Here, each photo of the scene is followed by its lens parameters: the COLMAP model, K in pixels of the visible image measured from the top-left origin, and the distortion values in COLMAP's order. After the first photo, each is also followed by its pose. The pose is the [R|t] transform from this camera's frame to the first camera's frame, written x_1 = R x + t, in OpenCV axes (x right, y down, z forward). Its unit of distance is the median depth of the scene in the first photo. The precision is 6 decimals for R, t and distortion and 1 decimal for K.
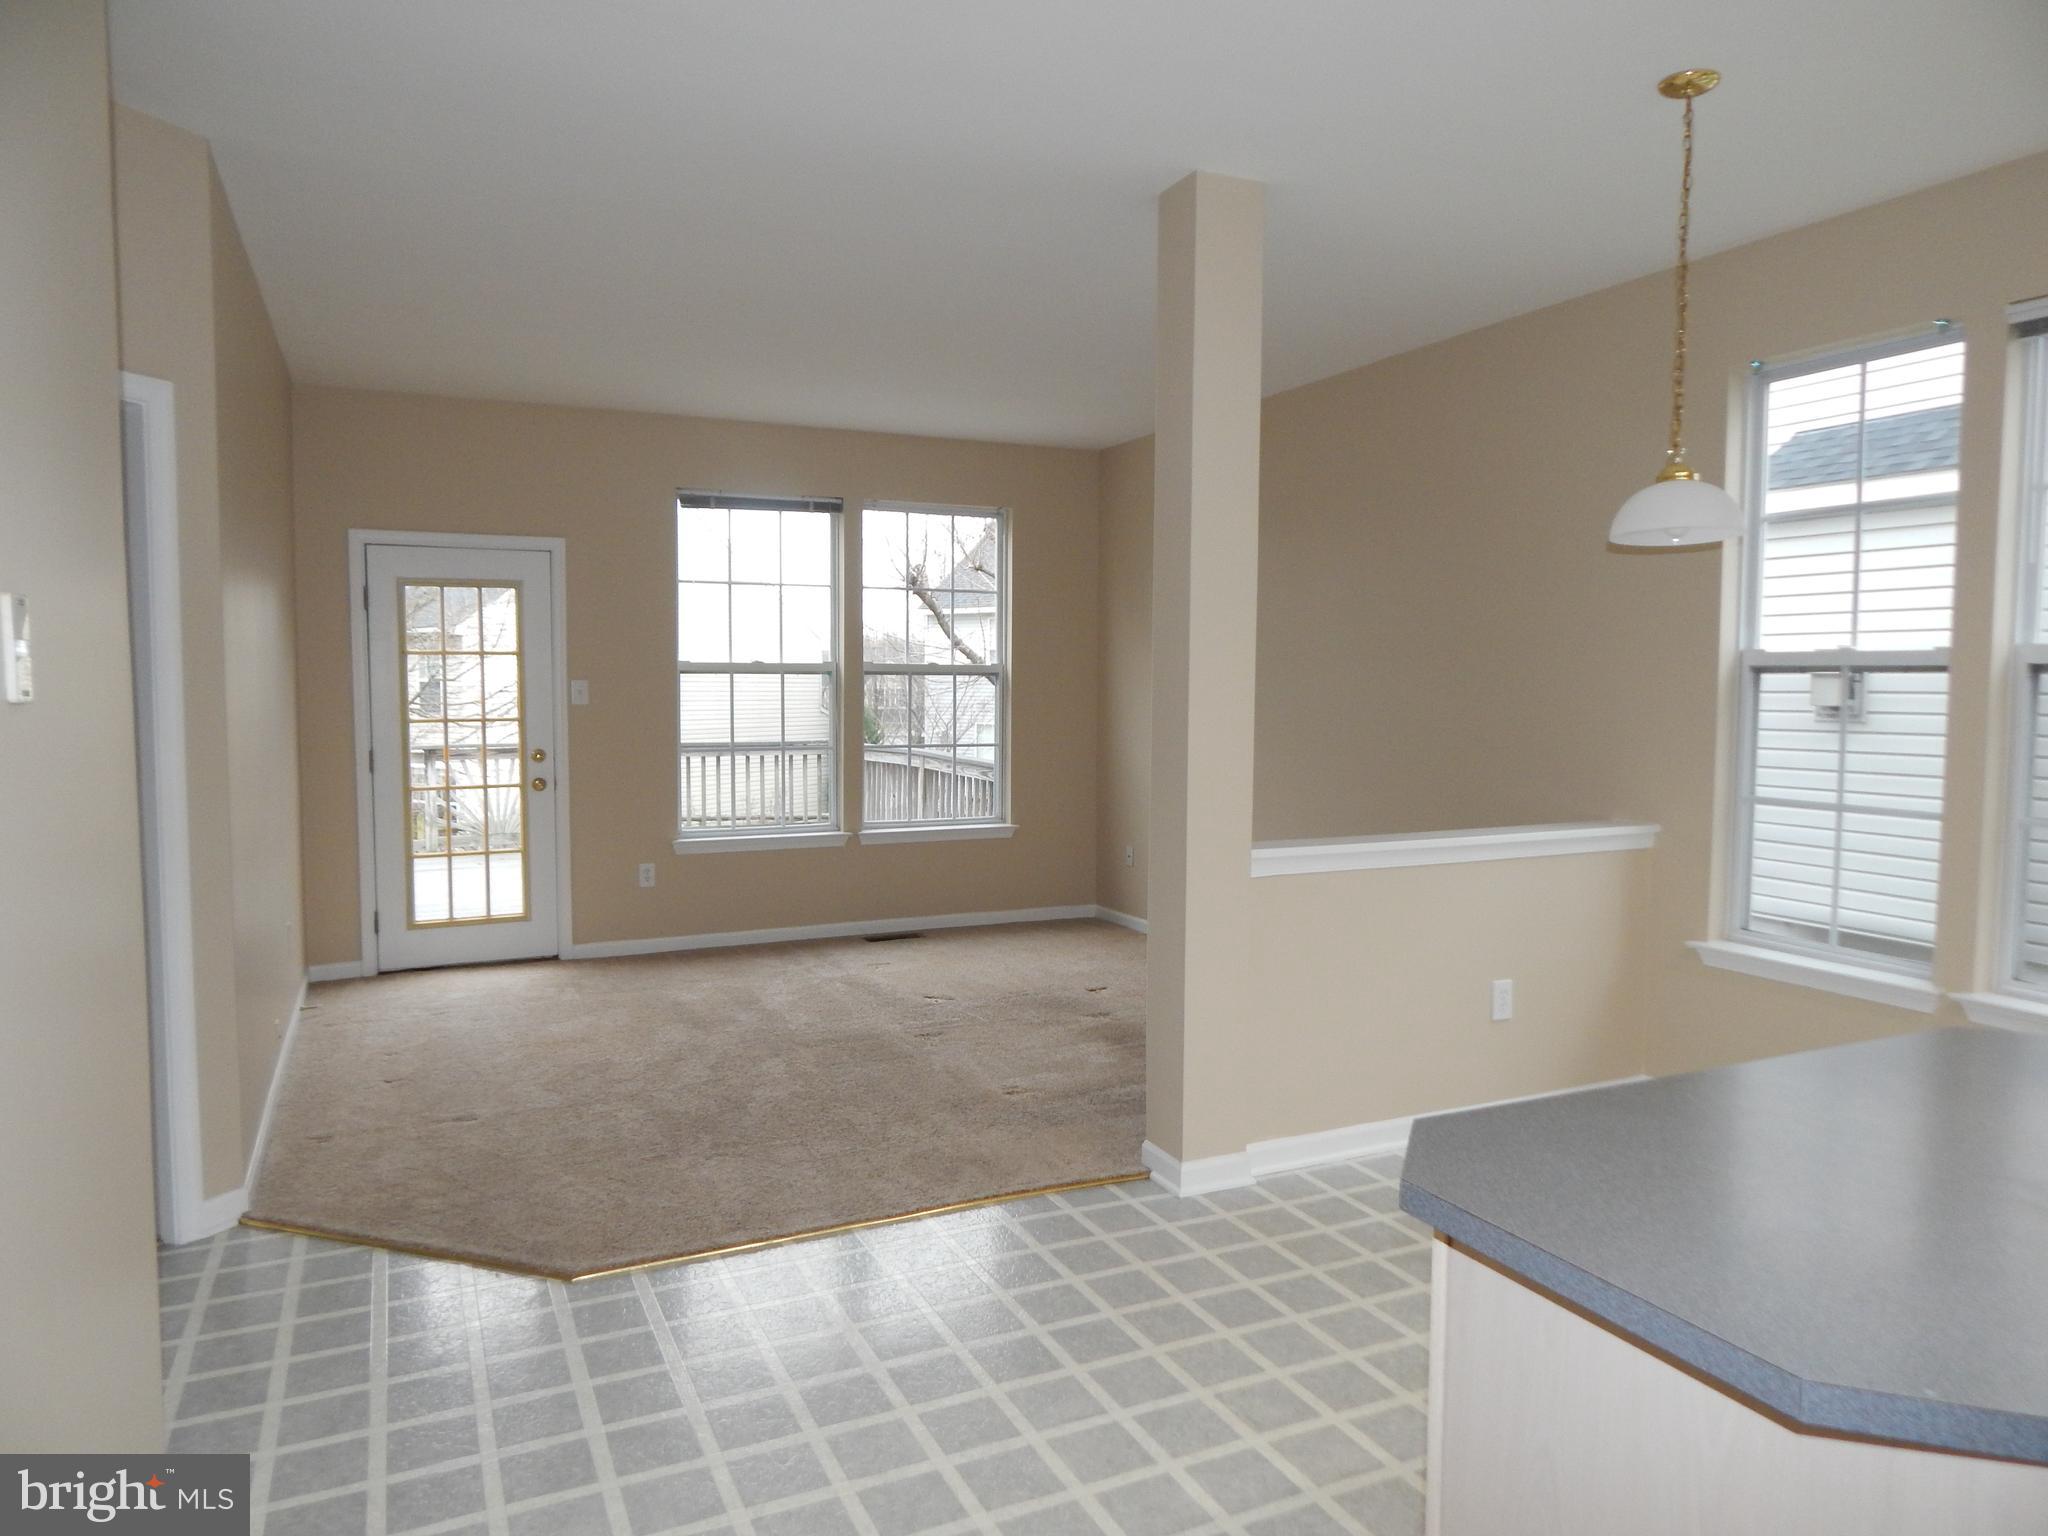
lens RADIAL K [[1371.2, 0, 1024.0], [0, 1371.2, 768.0], [0, 0, 1]] dist [0.009857, 0.000913]
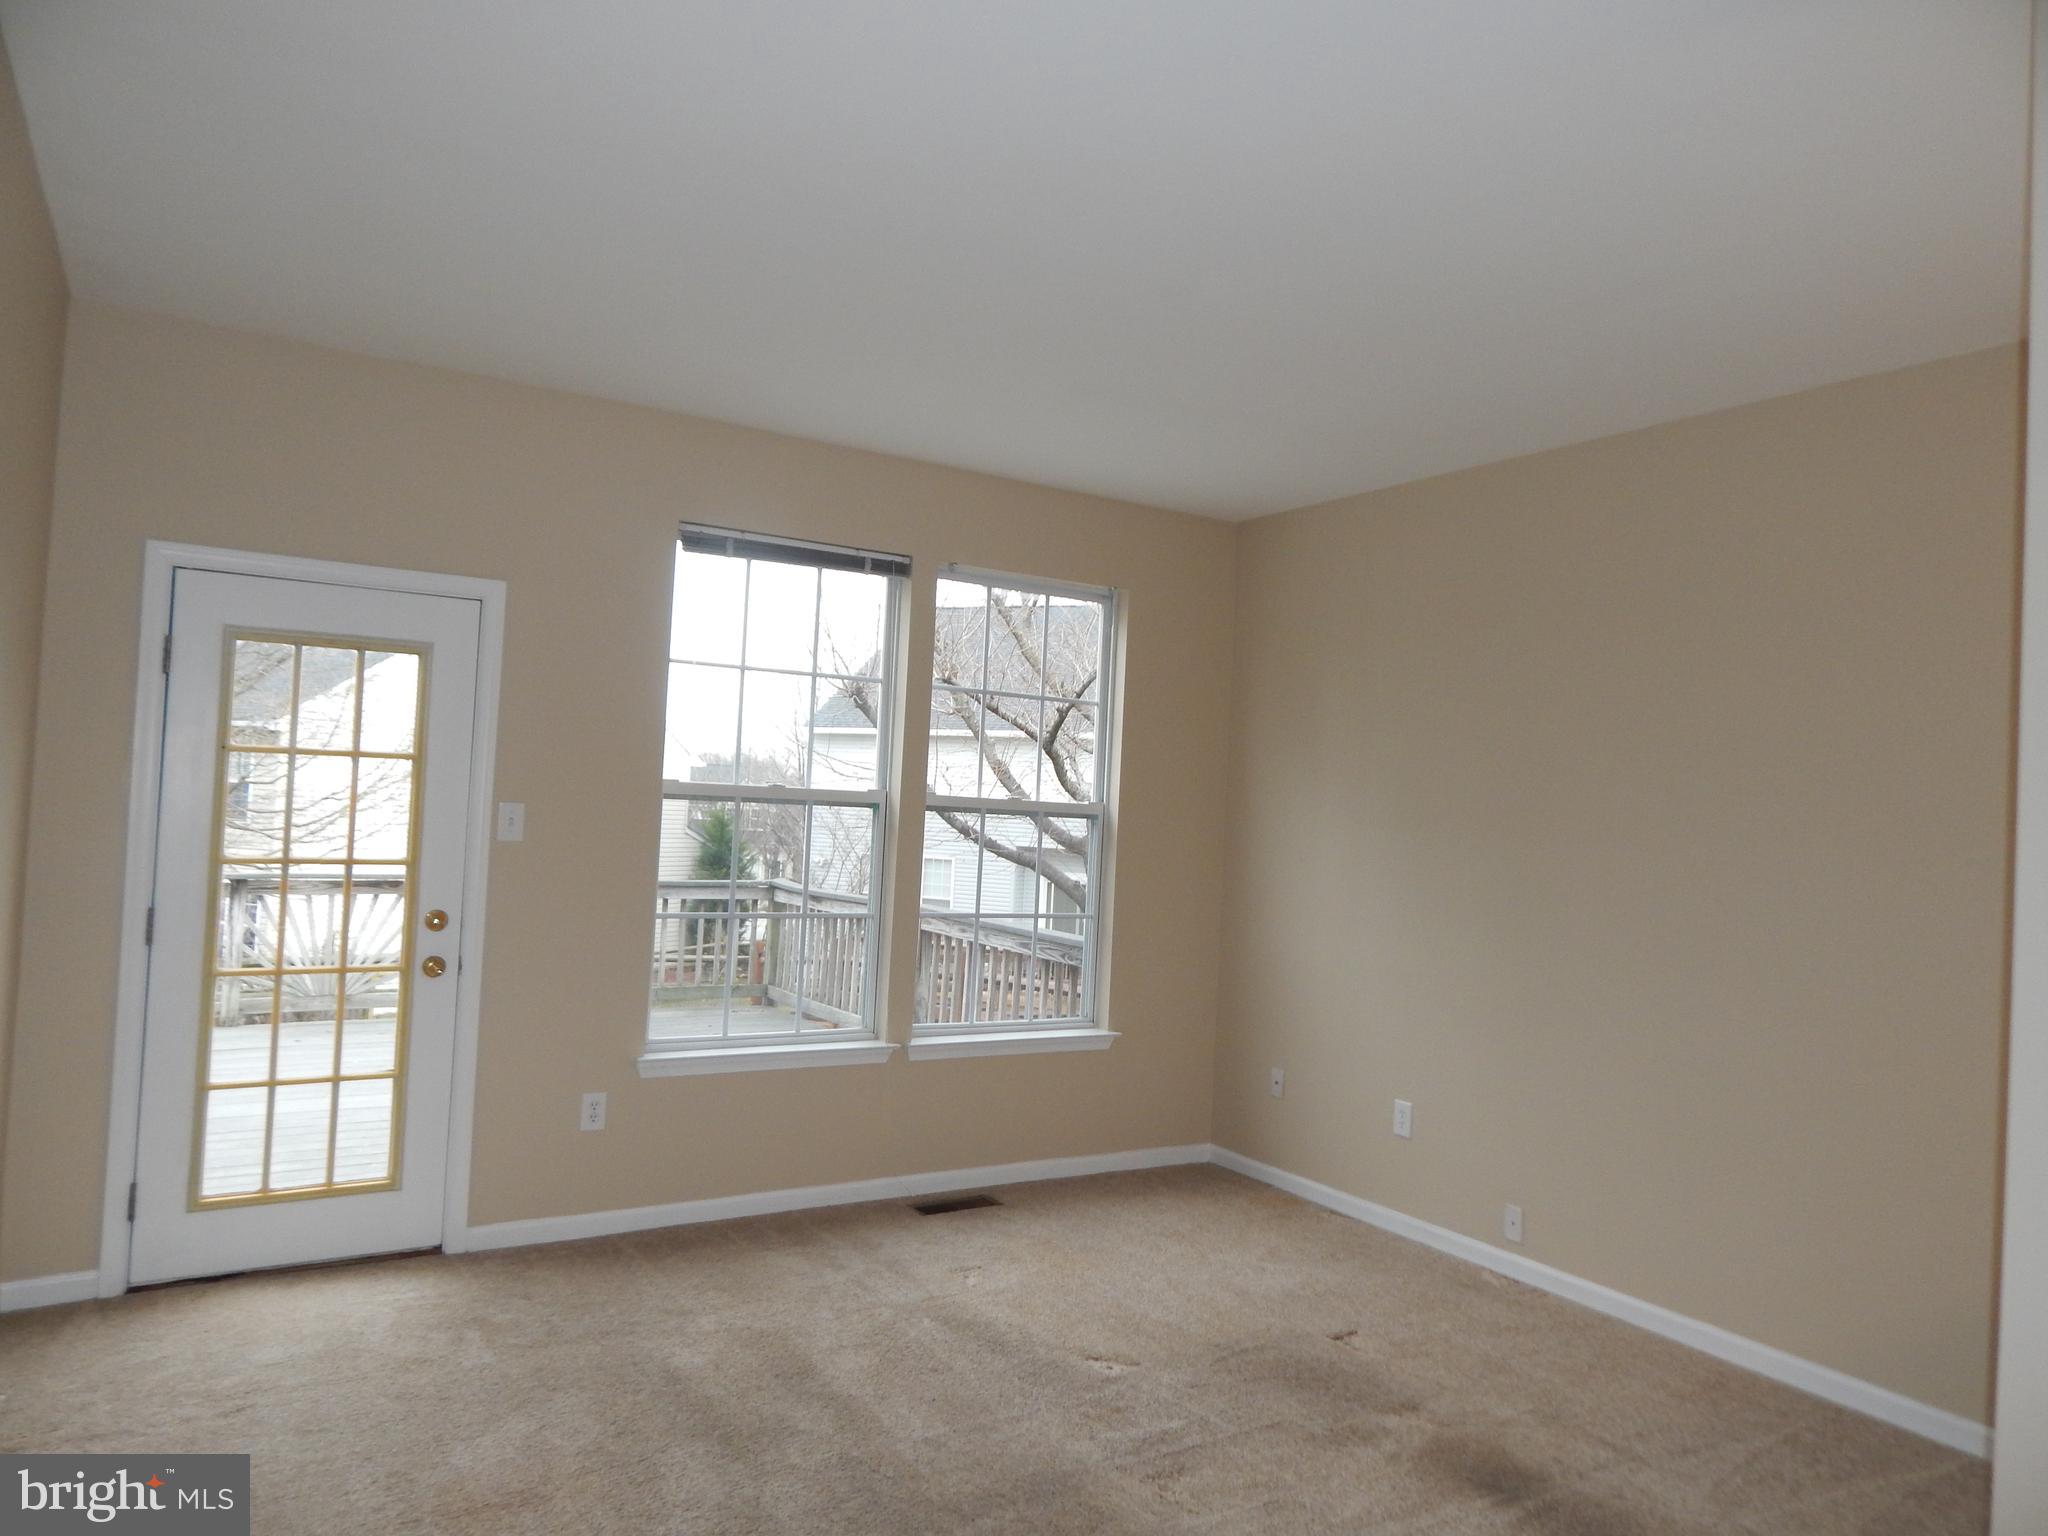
lens RADIAL K [[1381.2, 0, 1024.0], [0, 1381.2, 768.0], [0, 0, 1]] dist [0.012935, -0.003667]
pose [[0.992719, 0.047999, 0.110476, -0.159472], [-0.037605, 0.994832, -0.094316, -0.028628], [-0.114432, 0.089475, 0.989394, 0.336375]]
